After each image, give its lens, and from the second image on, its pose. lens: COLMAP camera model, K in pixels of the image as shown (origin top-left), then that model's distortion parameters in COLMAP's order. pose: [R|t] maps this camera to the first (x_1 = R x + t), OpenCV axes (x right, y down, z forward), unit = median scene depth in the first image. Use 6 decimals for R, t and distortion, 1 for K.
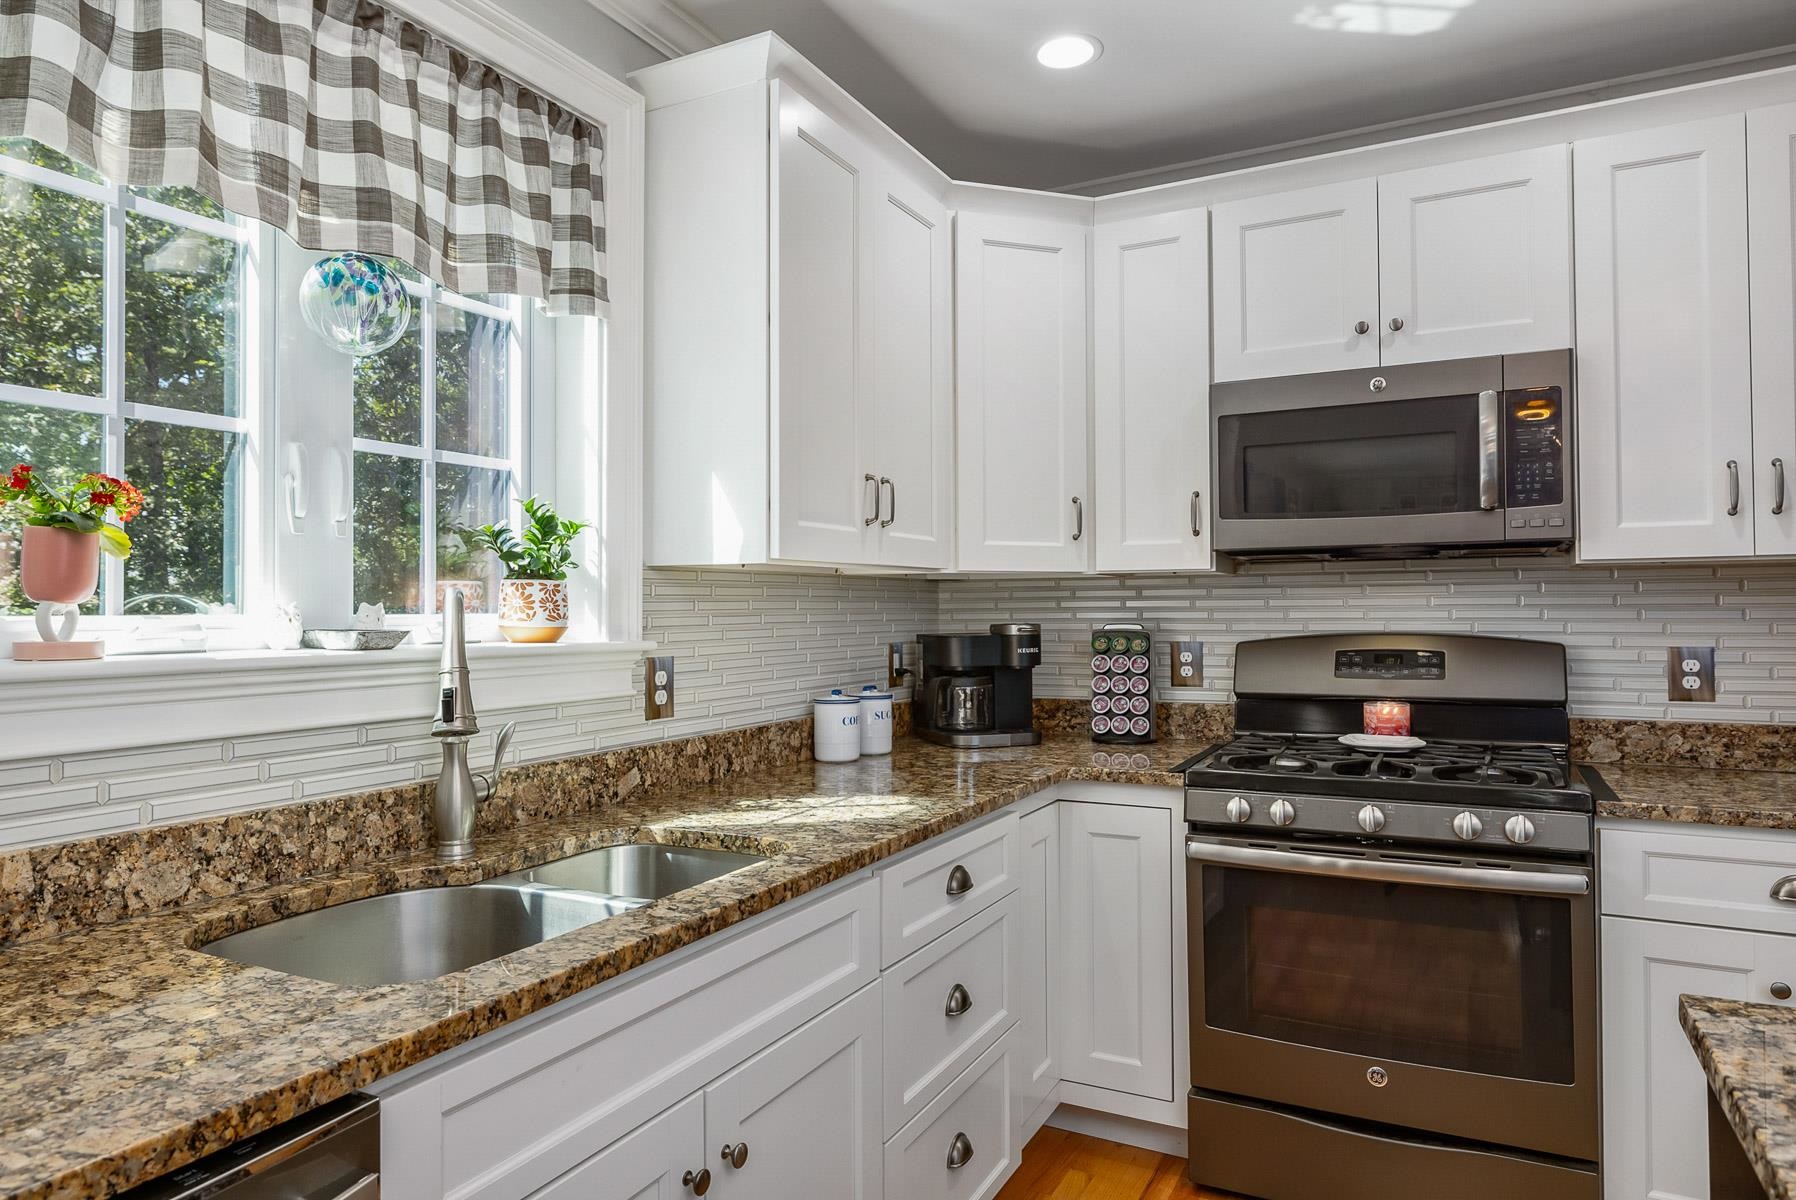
lens RADIAL K [[1084.9, 0, 895.8], [0, 1084.9, 595.7], [0, 0, 1]] dist [0.002787, 0.000748]
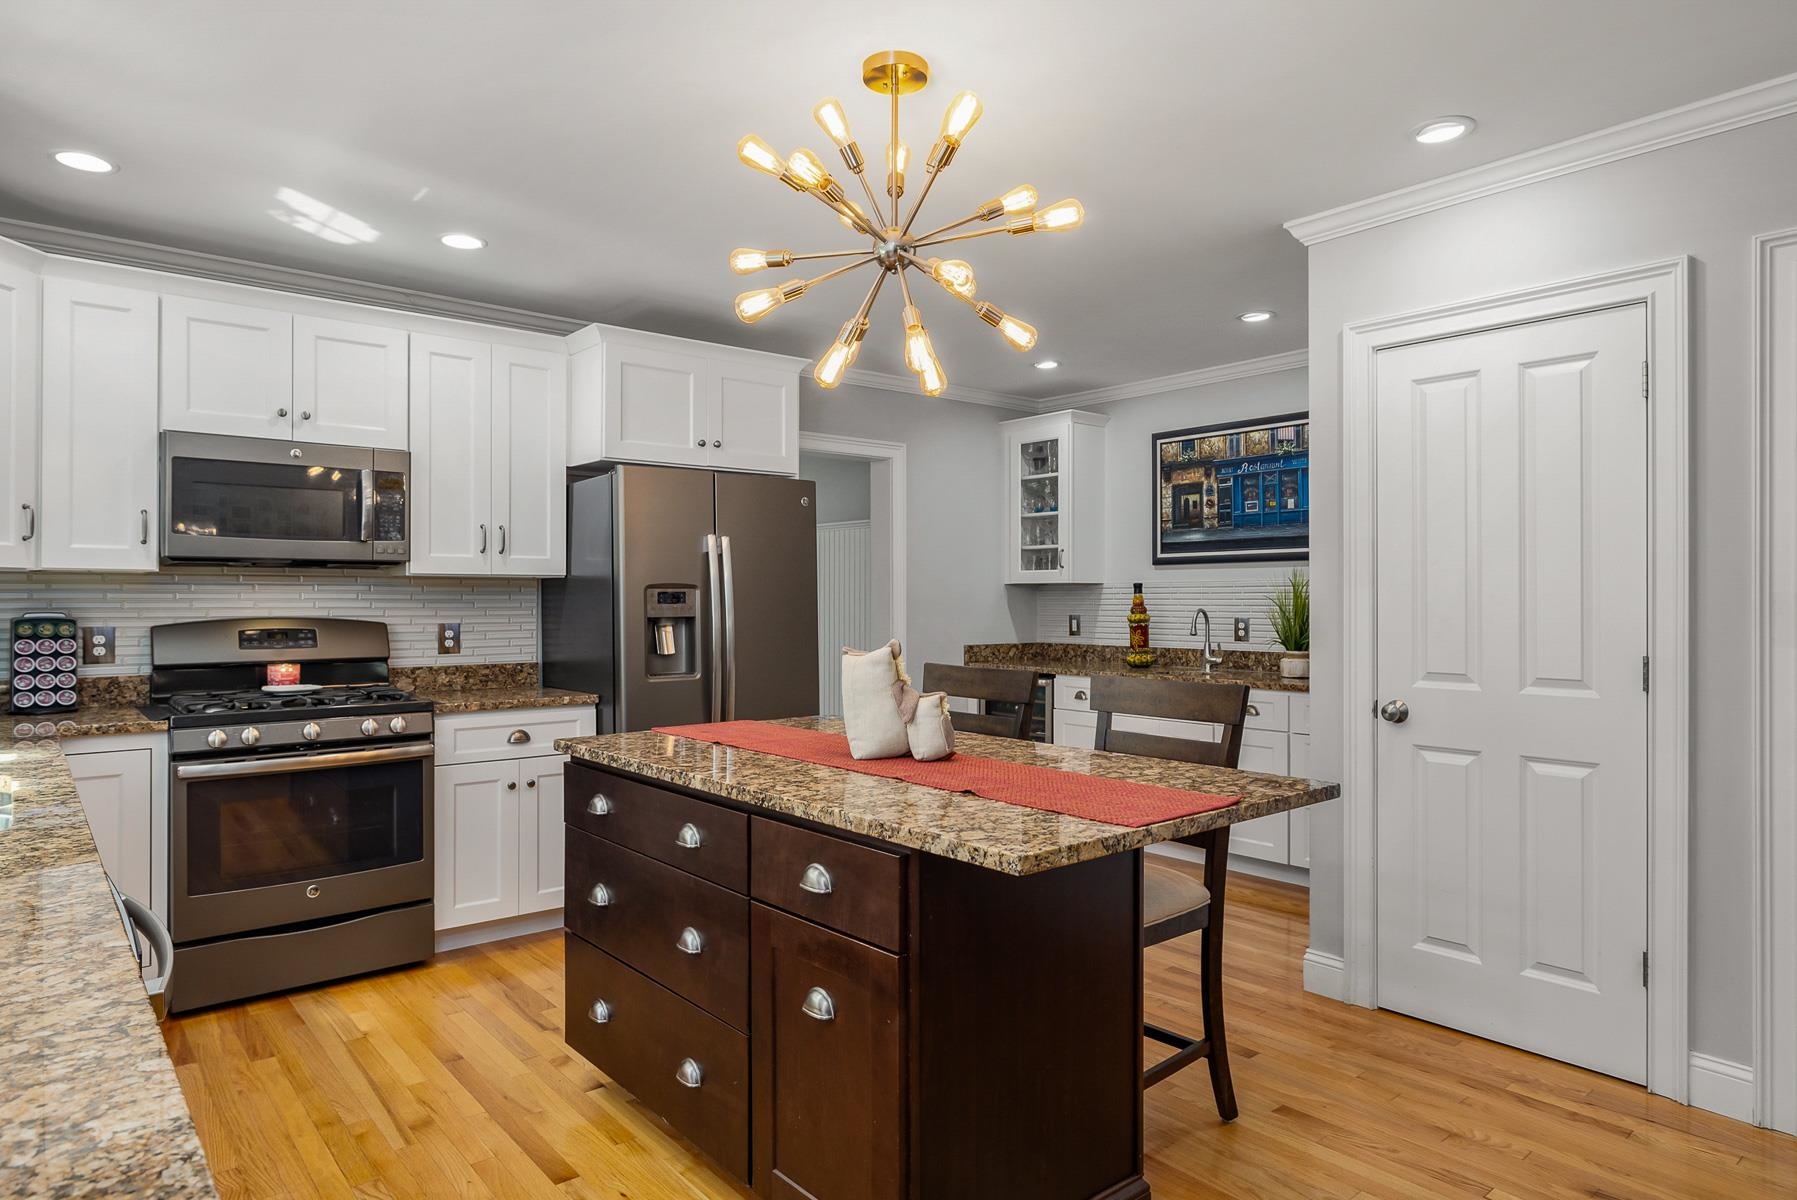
lens RADIAL K [[1085.5, 0, 908.9], [0, 1085.5, 593.8], [0, 0, 1]] dist [0.002787, 0.000748]
pose [[0.384634, 0.010713, 0.923007, -0.648333], [-0.016152, 0.999858, -0.004874, -0.004704], [-0.922928, -0.013034, 0.384752, -0.393361]]
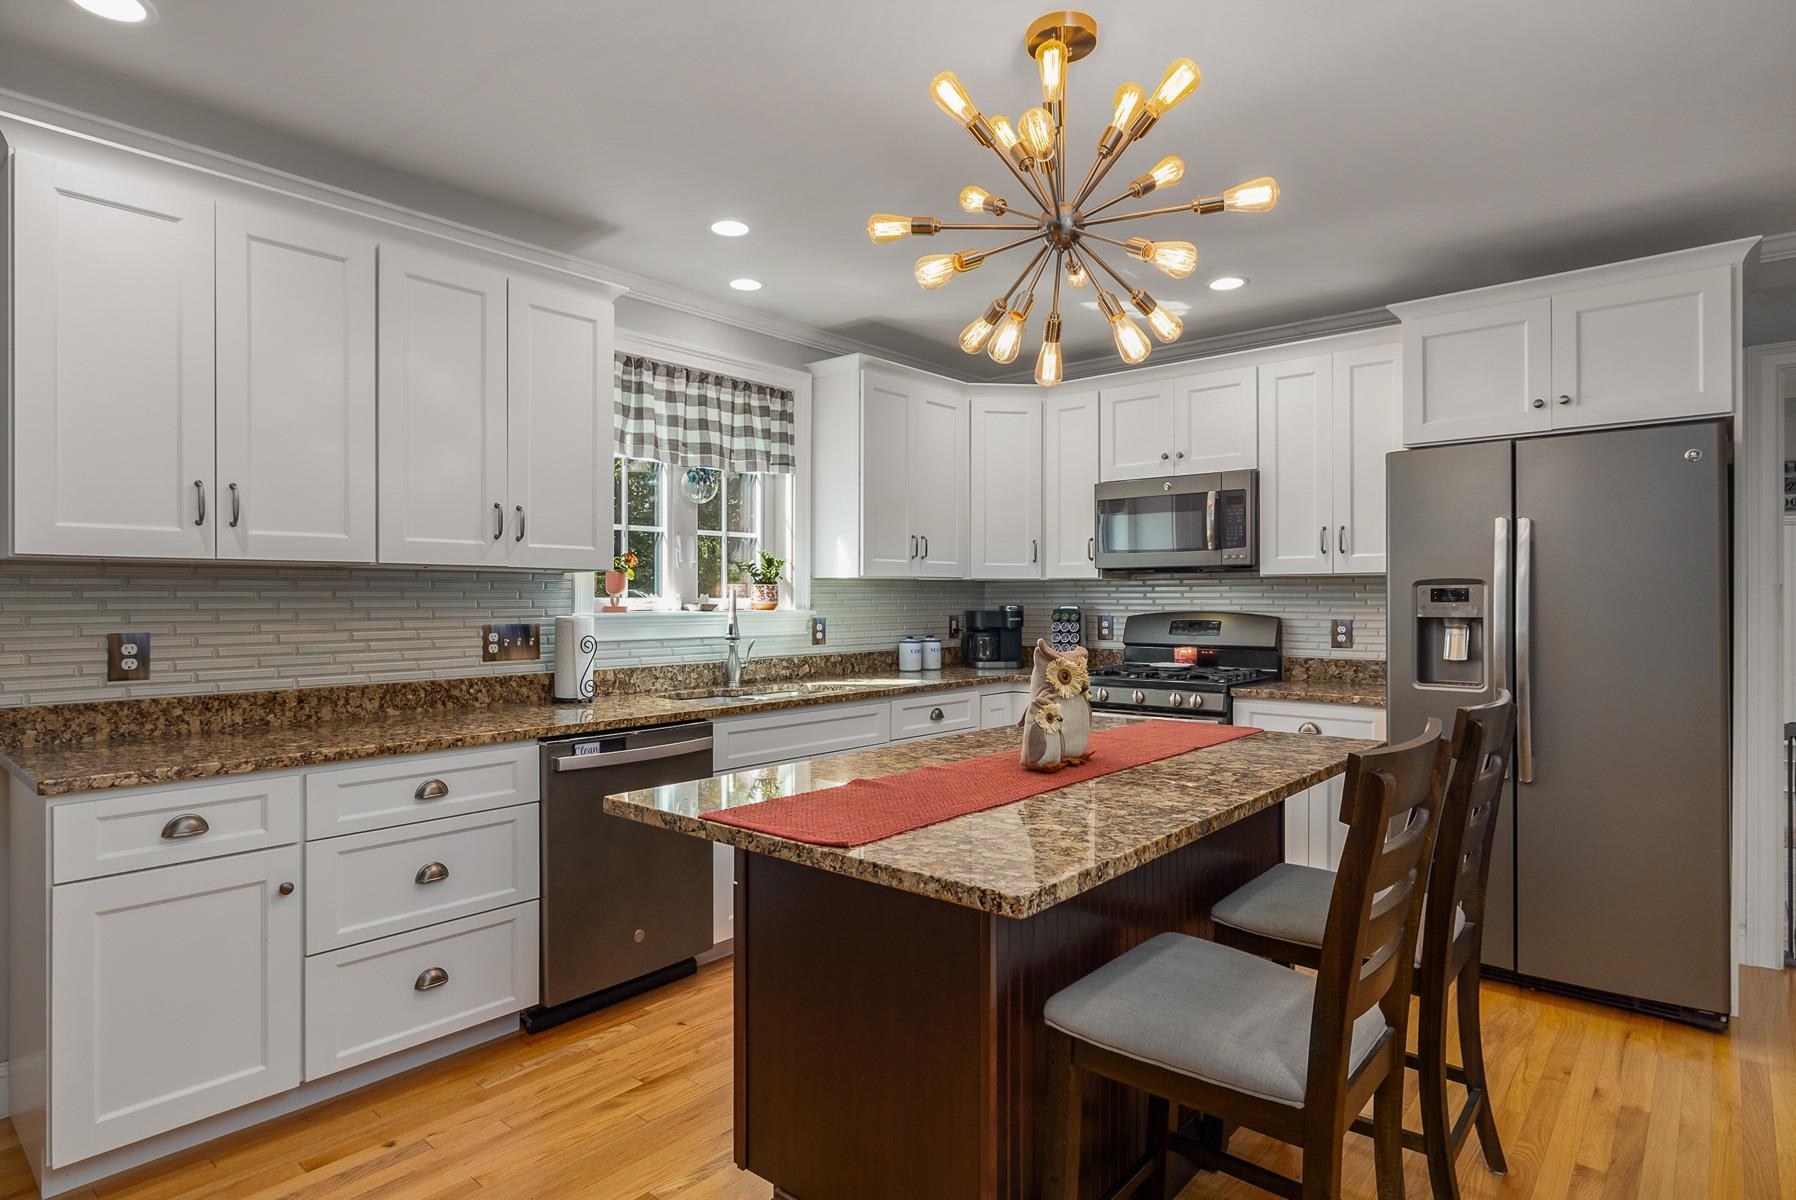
lens RADIAL K [[966.1, 0, 893.5], [0, 966.1, 603.8], [0, 0, 1]] dist [0.003686, 0.000295]
pose [[0.972776, 0.007508, -0.231624, 0.377253], [-0.002751, 0.999779, 0.020855, -0.014628], [0.231729, -0.019650, 0.972582, -0.873075]]
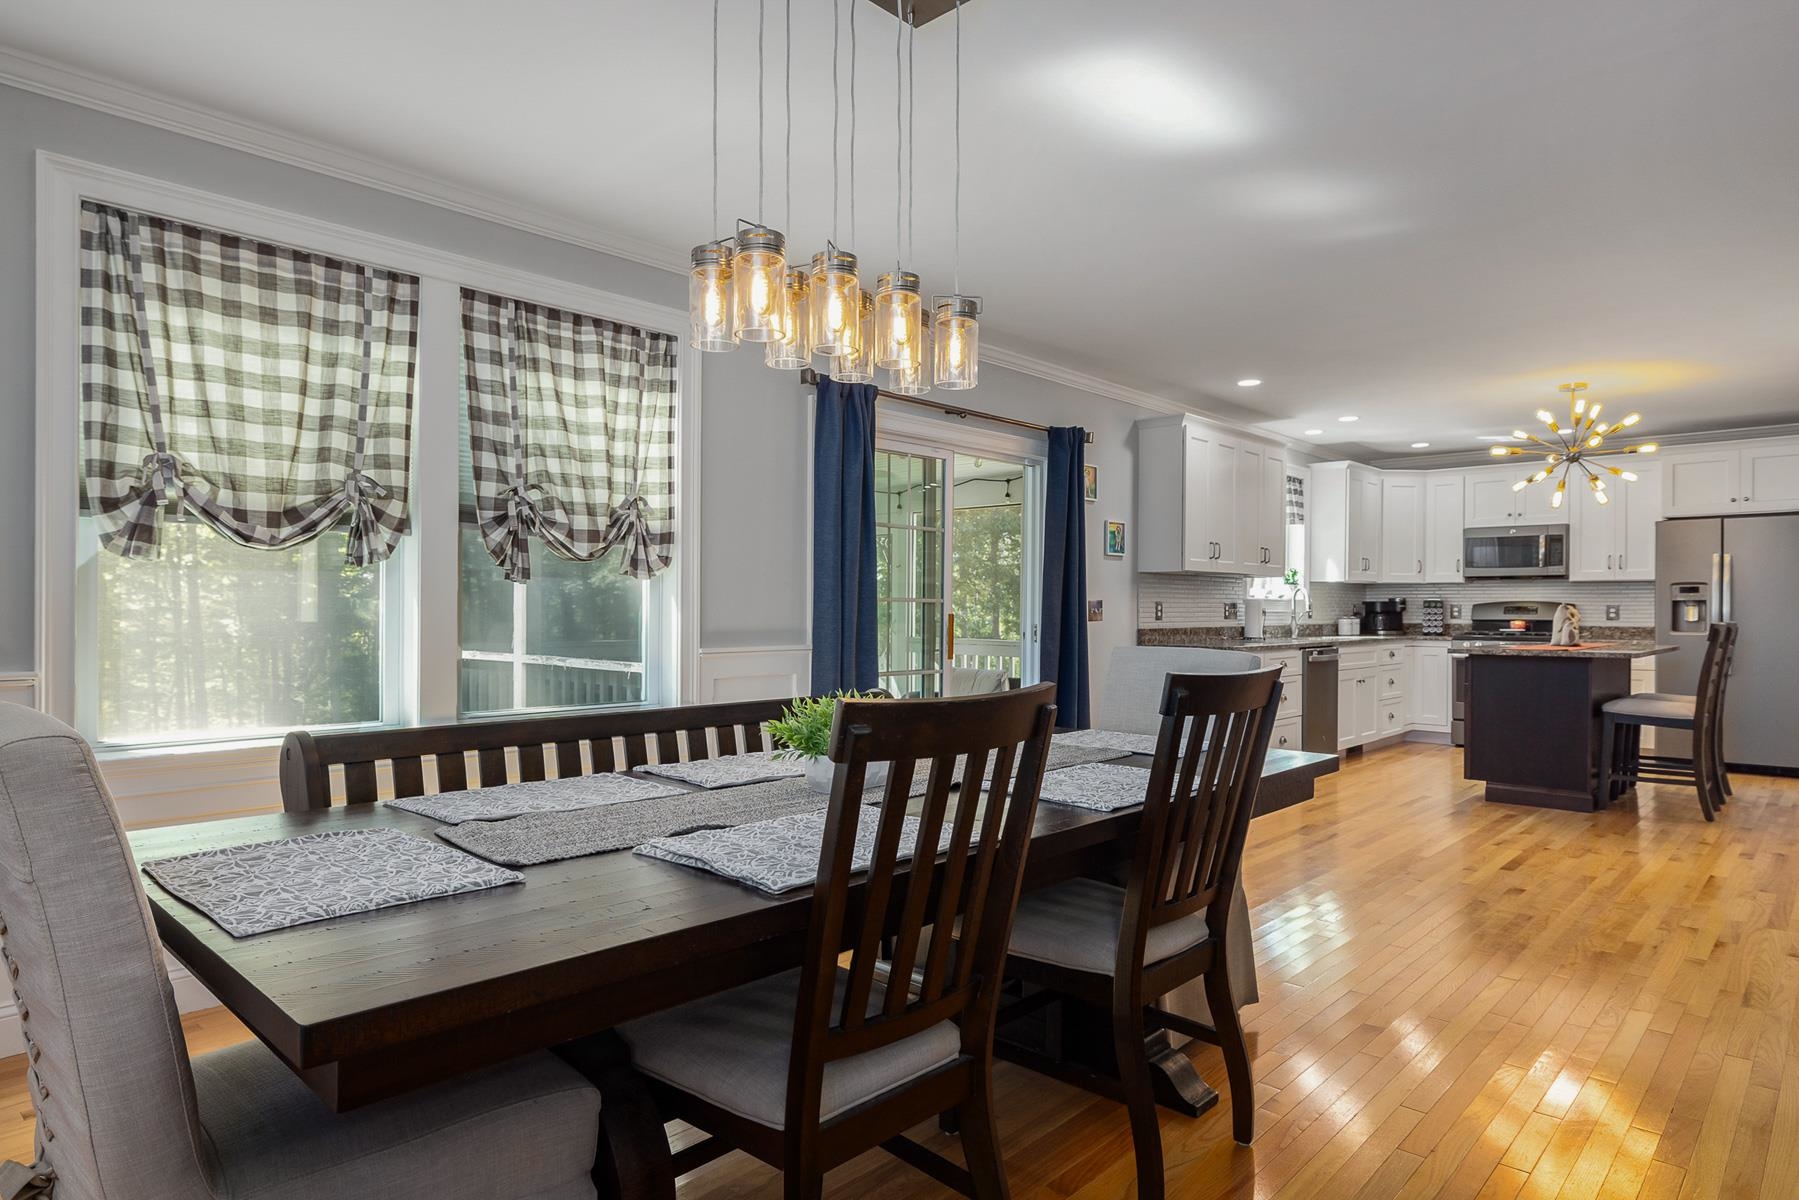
lens RADIAL K [[1034.3, 0, 901.9], [0, 1034.3, 612.7], [0, 0, 1]] dist [-0.001236, 0.000670]
pose [[0.963243, 0.012542, -0.268340, -0.607211], [-0.007226, 0.999758, 0.020790, 0.019879], [0.268535, -0.018087, 0.963100, -2.959322]]
